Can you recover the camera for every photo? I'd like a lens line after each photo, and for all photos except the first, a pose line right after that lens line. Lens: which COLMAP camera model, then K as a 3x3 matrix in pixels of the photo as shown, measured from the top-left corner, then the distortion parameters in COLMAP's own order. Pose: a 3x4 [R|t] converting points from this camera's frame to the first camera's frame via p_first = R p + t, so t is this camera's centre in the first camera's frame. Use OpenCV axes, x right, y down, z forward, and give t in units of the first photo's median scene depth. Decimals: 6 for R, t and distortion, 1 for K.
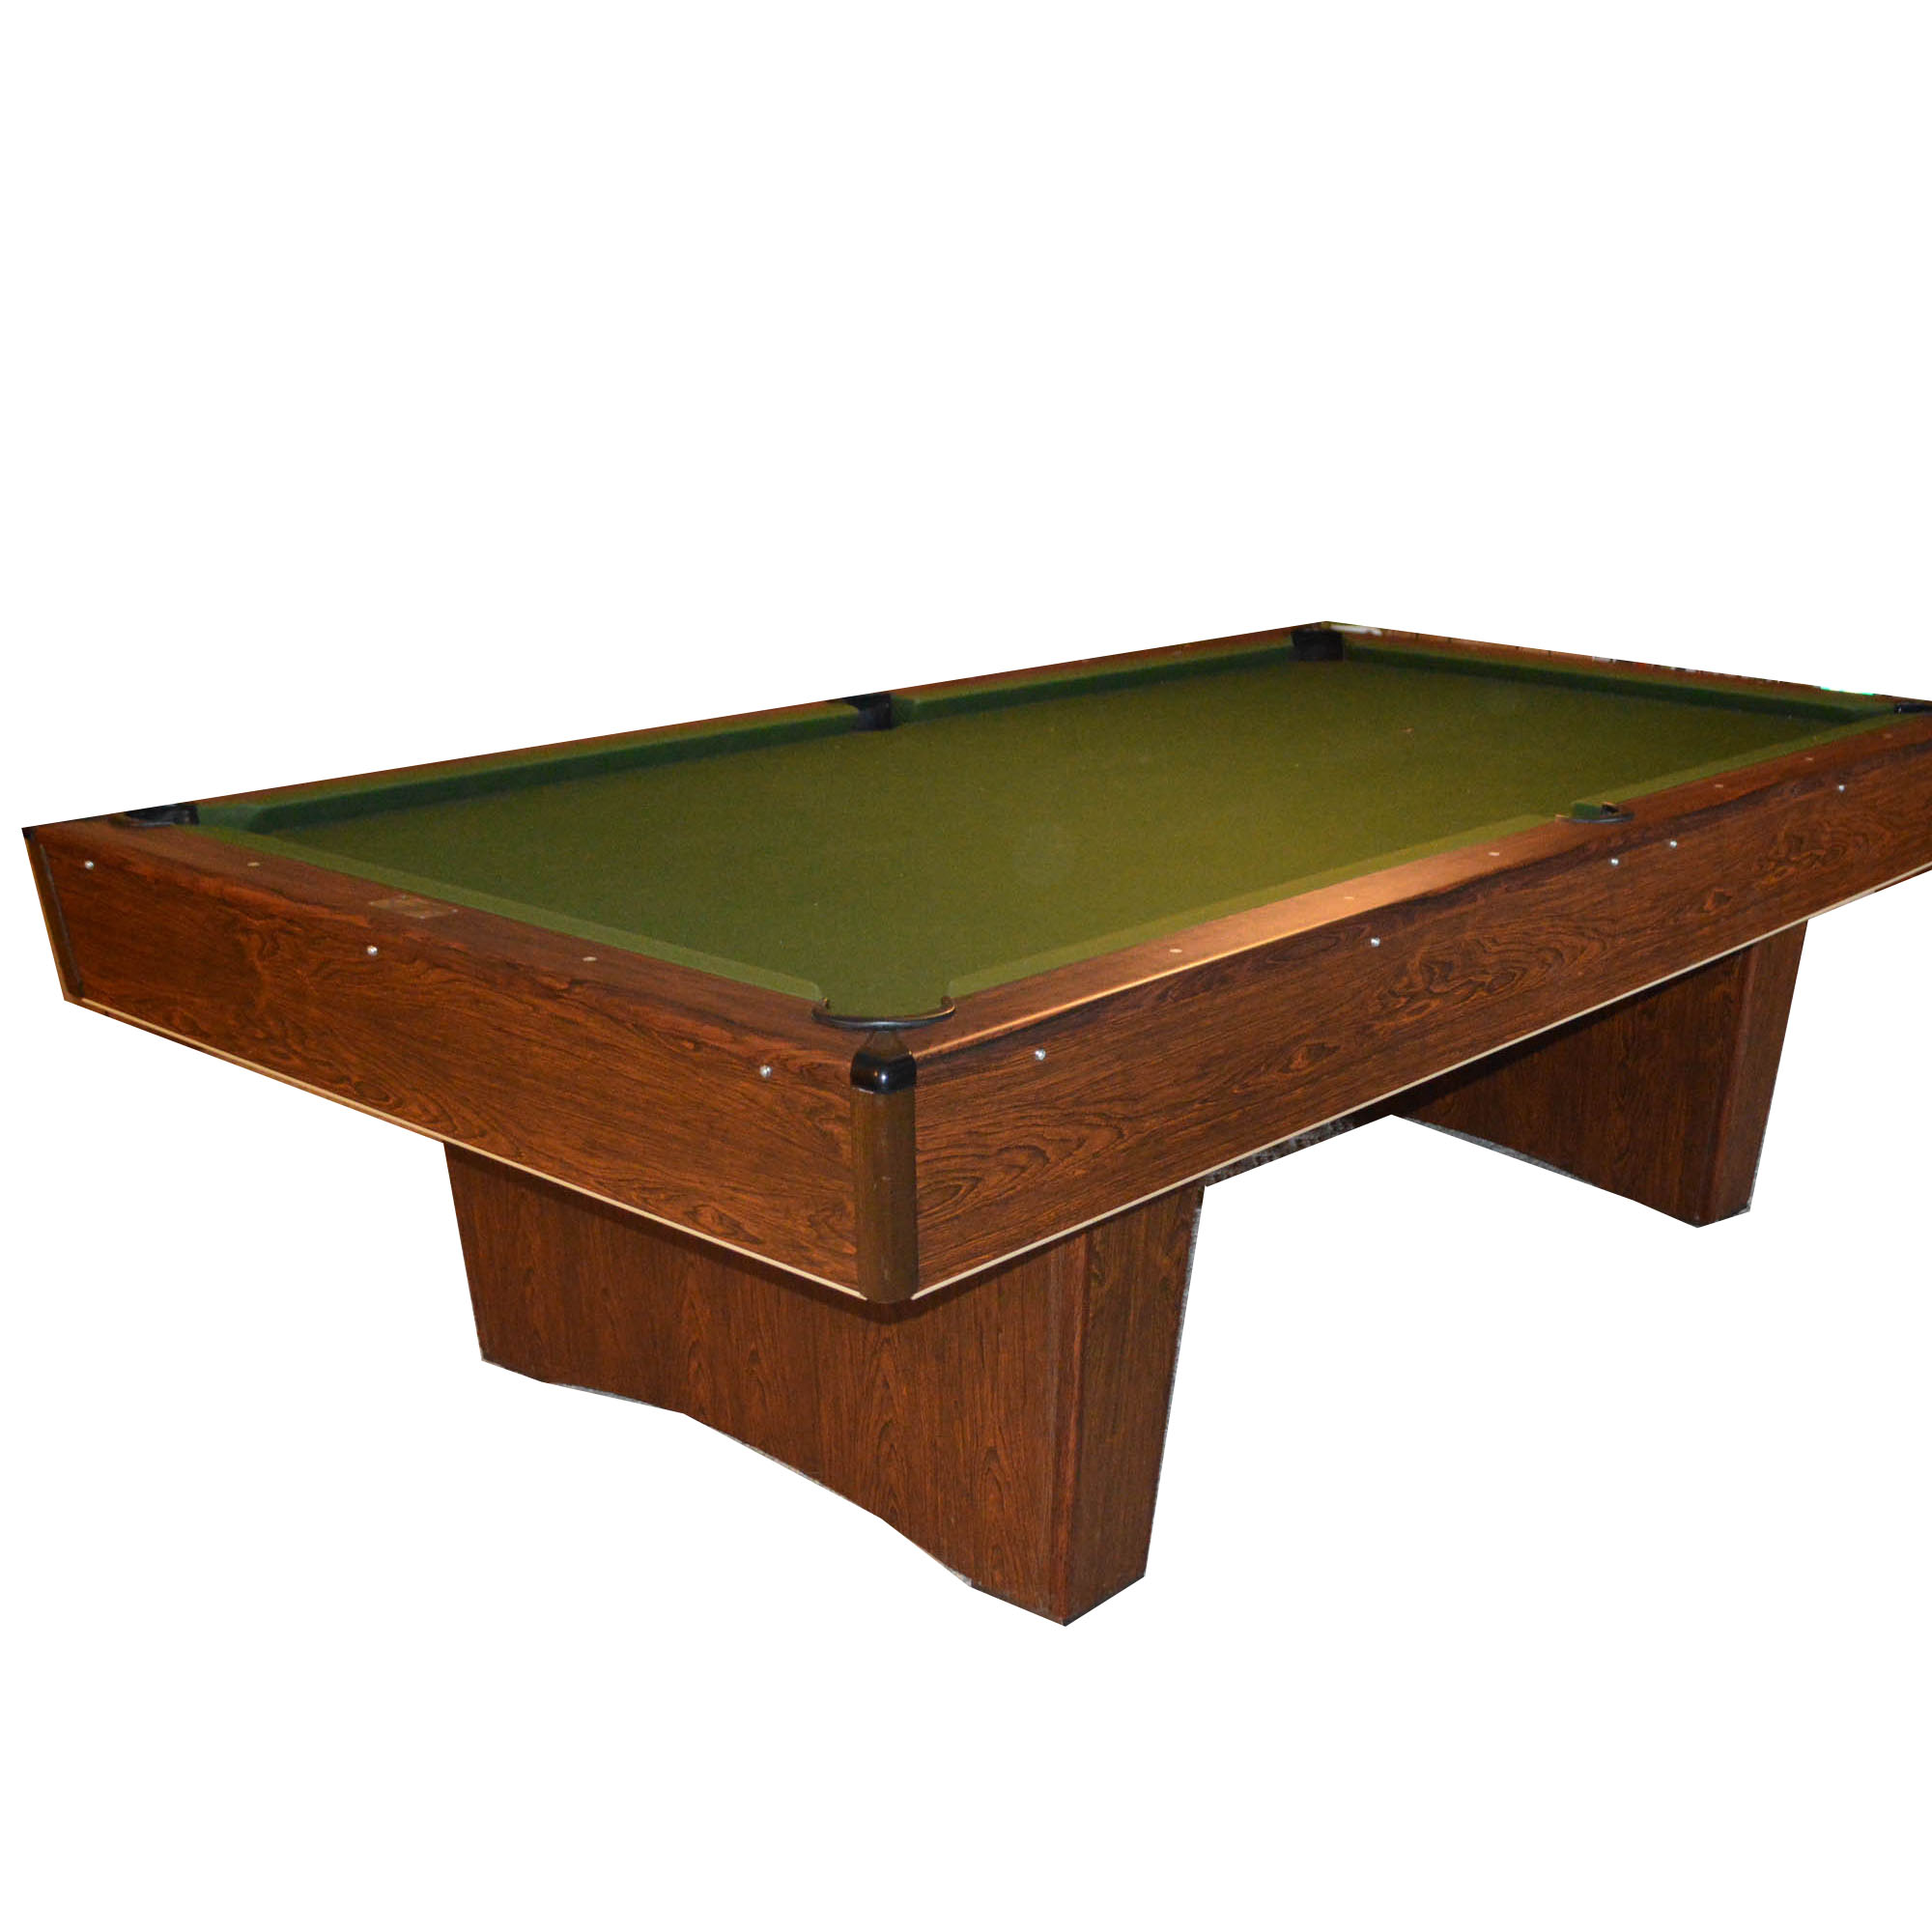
lens RADIAL K [[2305.3, 0, 1105.2], [0, 2305.3, 968.6], [0, 0, 1]] dist [-0.090778, 0.026010]
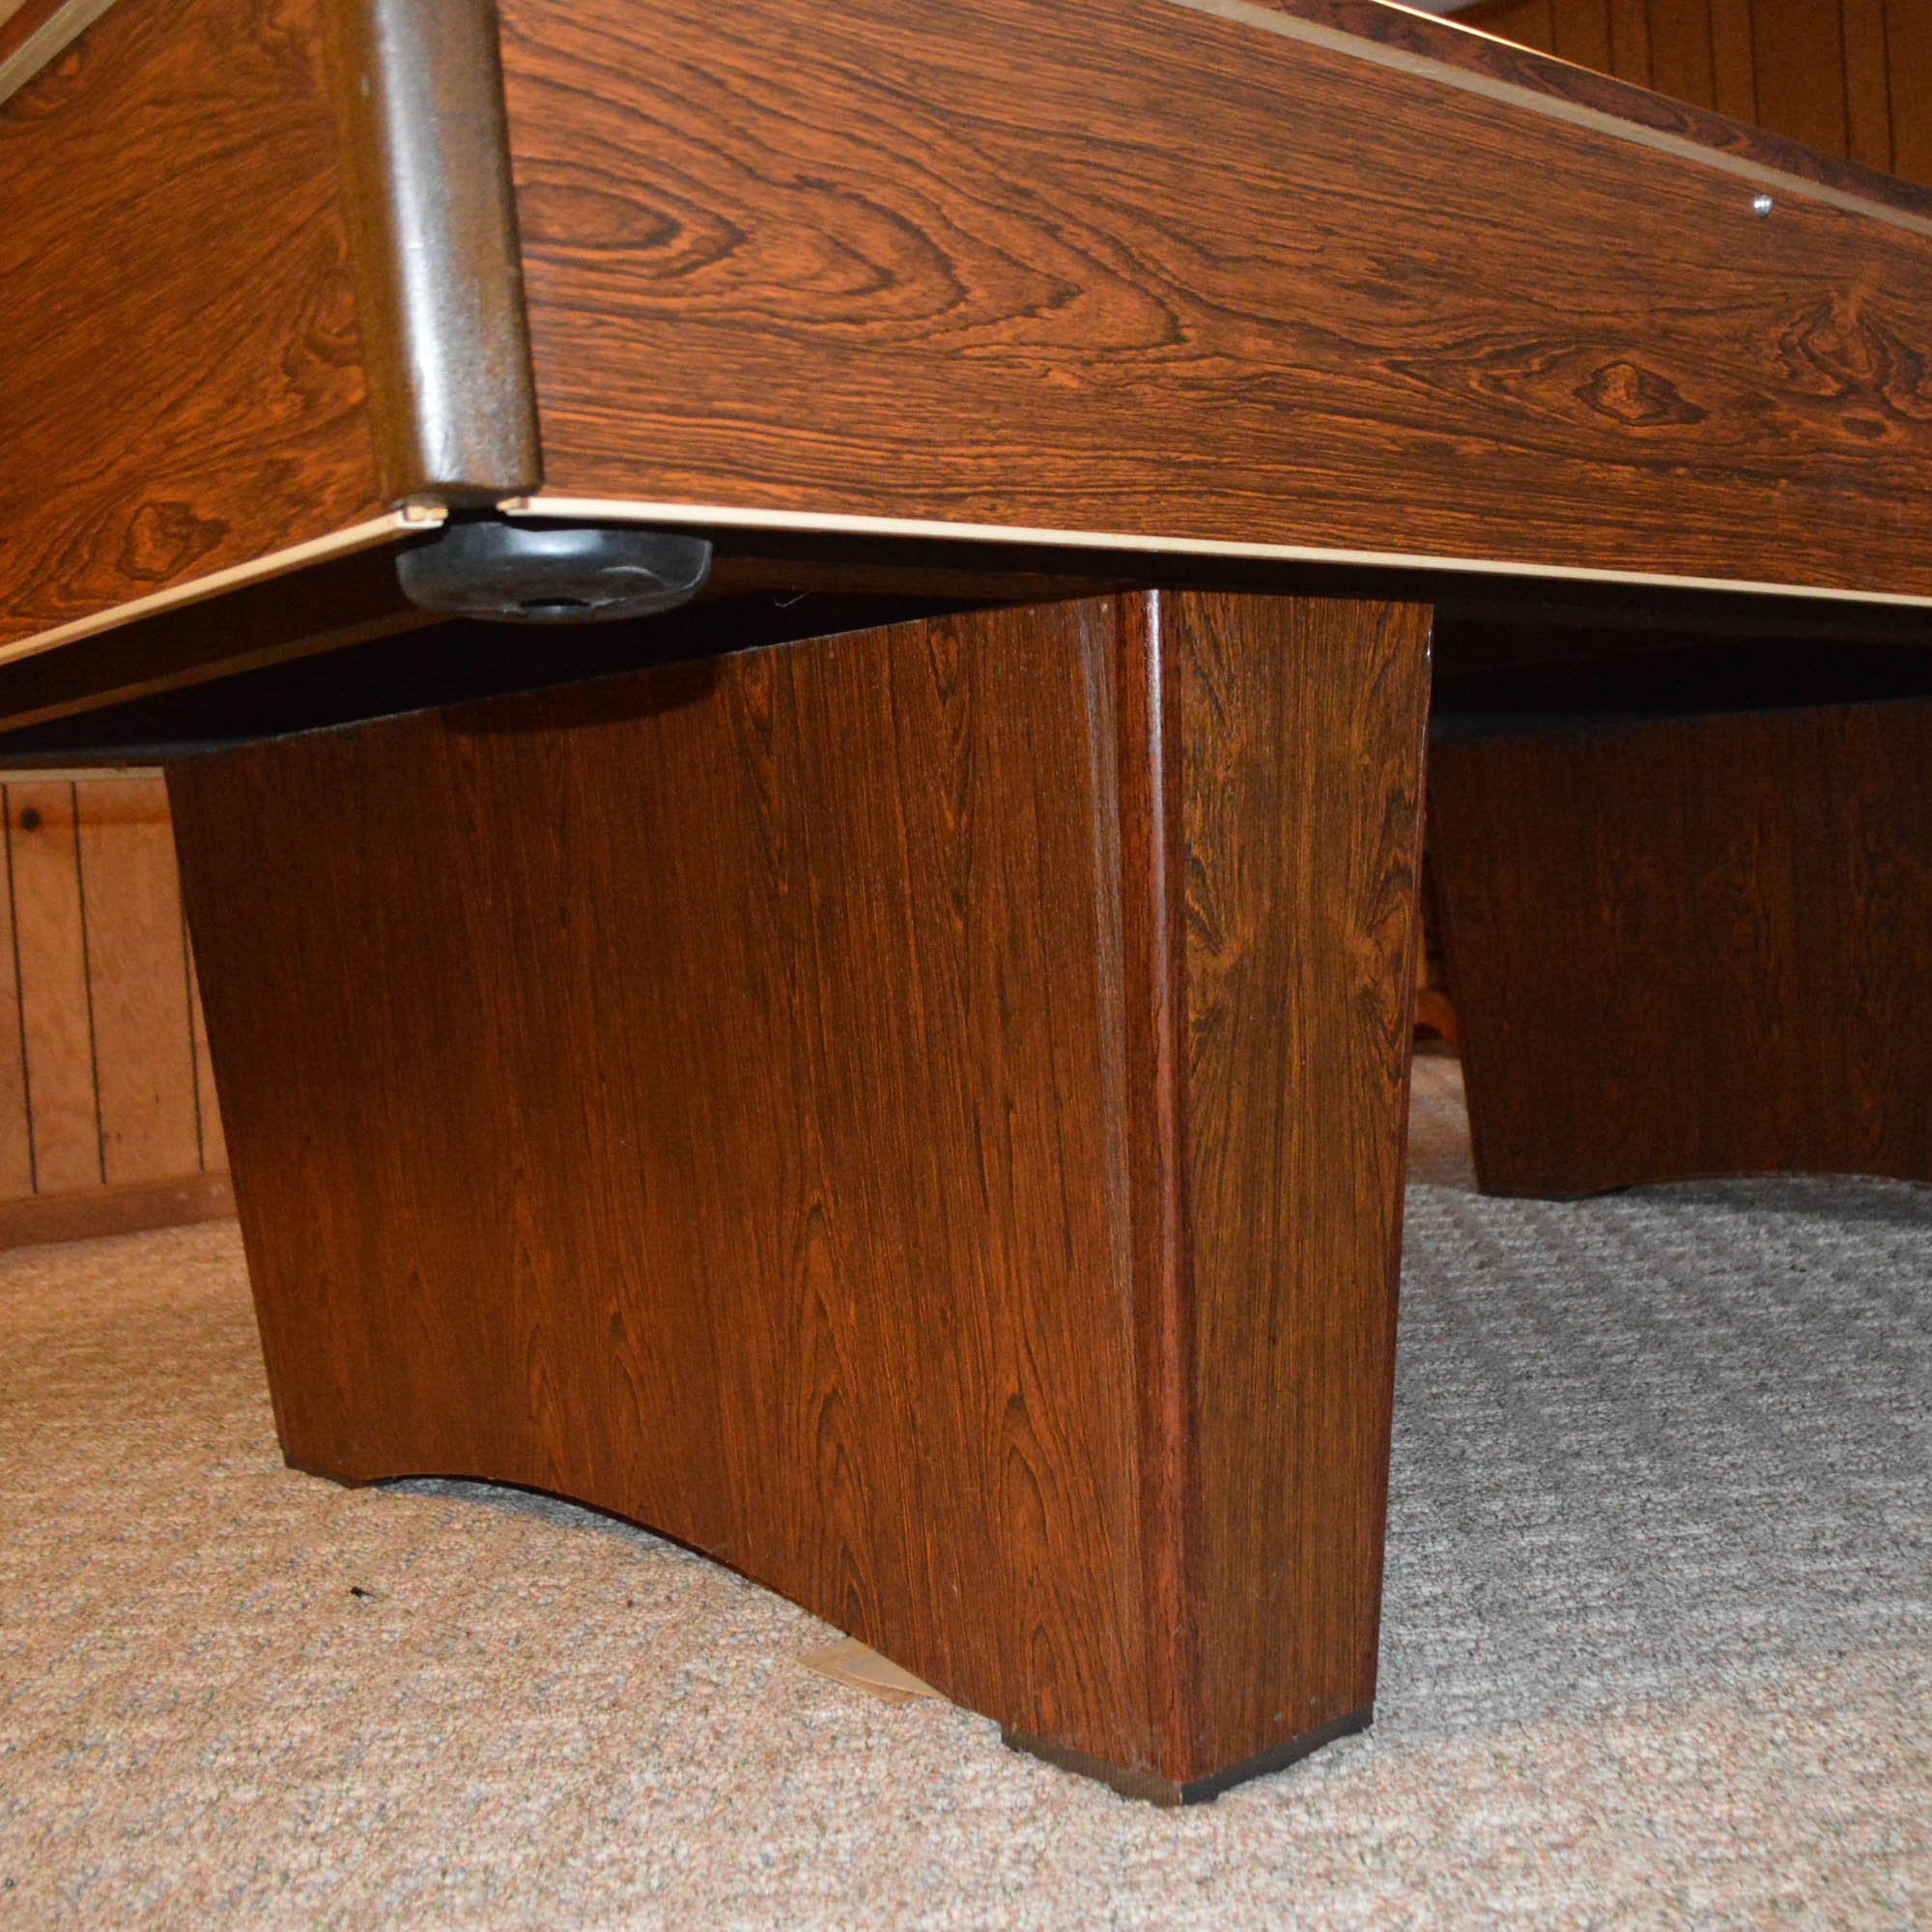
lens RADIAL K [[2305.3, 0, 1105.2], [0, 2305.3, 968.6], [0, 0, 1]] dist [-0.090778, 0.026010]
pose [[0.989886, -0.059738, -0.128672, 0.034082], [0.031535, 0.976983, -0.210973, 0.229759], [0.138313, 0.204782, 0.968986, 0.554955]]
